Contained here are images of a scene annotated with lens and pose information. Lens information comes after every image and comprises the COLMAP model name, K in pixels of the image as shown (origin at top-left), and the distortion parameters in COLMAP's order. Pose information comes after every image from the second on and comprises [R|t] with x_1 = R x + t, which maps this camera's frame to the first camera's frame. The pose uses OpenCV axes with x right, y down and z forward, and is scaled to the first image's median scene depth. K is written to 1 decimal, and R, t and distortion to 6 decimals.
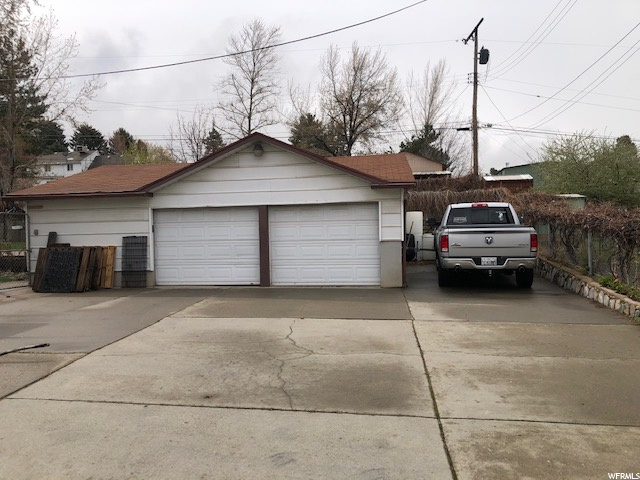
lens RADIAL K [[528.3, 0, 317.5], [0, 528.3, 228.3], [0, 0, 1]] dist [0.034143, 0.003557]
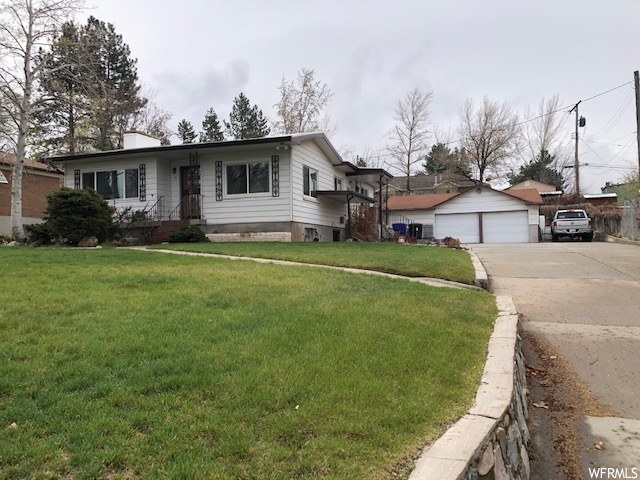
lens RADIAL K [[528.3, 0, 317.5], [0, 528.3, 228.3], [0, 0, 1]] dist [0.034143, 0.003557]
pose [[0.981040, -0.006562, -0.193696, -0.147550], [0.000926, 0.999574, -0.029171, 0.043100], [0.193804, 0.028438, 0.980628, -0.659230]]
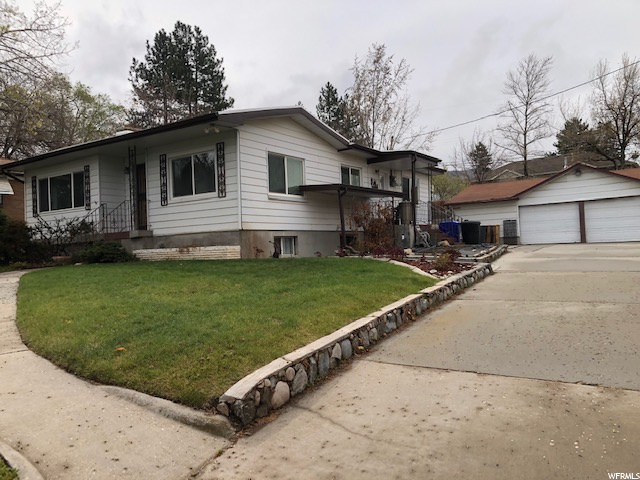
lens RADIAL K [[528.3, 0, 317.5], [0, 528.3, 228.3], [0, 0, 1]] dist [0.034143, 0.003557]
pose [[0.897625, -0.035909, -0.439295, -0.044389], [0.028955, 0.999327, -0.022523, 0.028380], [0.439808, 0.007498, 0.898060, -0.451236]]
